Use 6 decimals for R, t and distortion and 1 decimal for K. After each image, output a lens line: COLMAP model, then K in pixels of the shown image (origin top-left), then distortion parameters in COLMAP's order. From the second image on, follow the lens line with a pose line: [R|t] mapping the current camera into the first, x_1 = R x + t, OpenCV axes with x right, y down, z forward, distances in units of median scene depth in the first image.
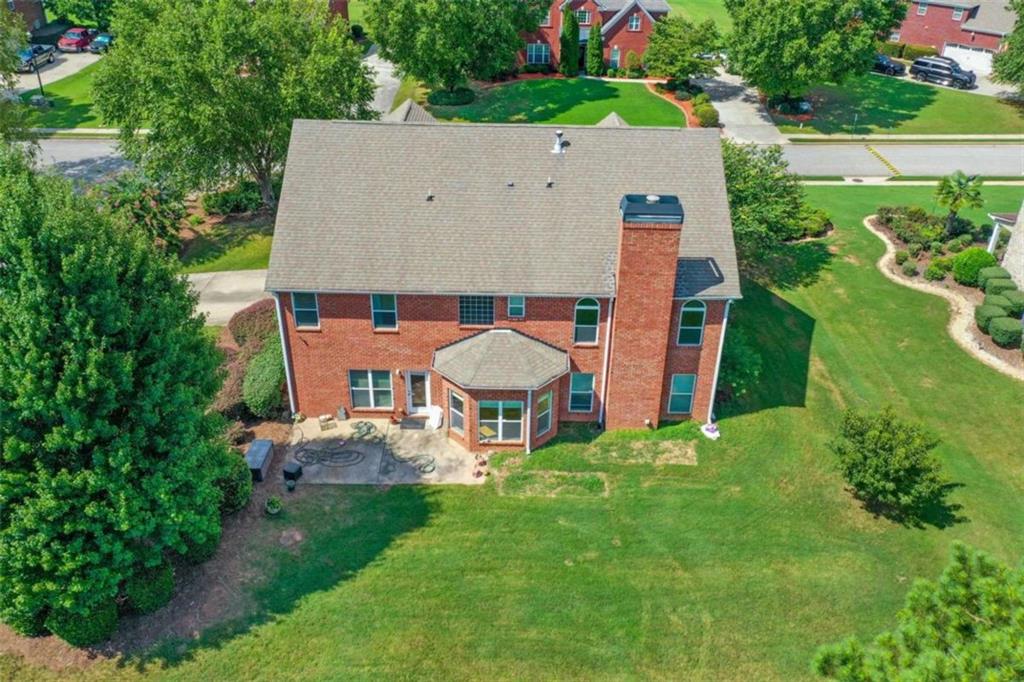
lens RADIAL K [[833.7, 0, 511.3], [0, 833.7, 342.1], [0, 0, 1]] dist [0.013221, 0.003477]
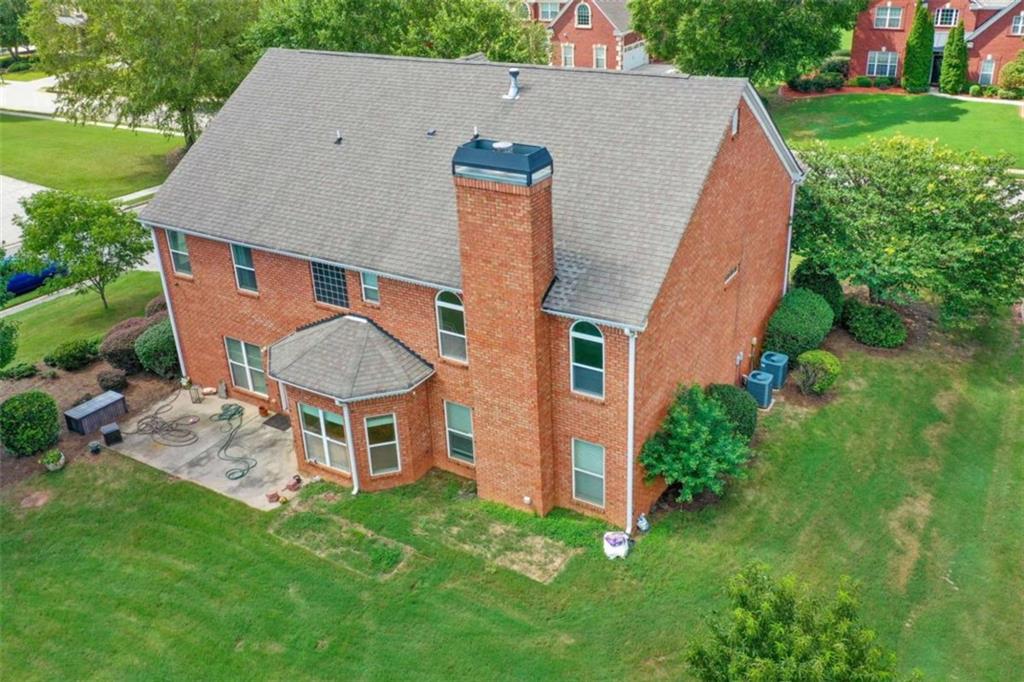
lens RADIAL K [[891.4, 0, 523.2], [0, 891.4, 315.6], [0, 0, 1]] dist [0.003011, 0.008377]
pose [[0.848992, 0.172717, -0.499381, 0.503539], [-0.224010, 0.973588, -0.044110, -0.014316], [0.478573, 0.149315, 0.865259, 0.385588]]
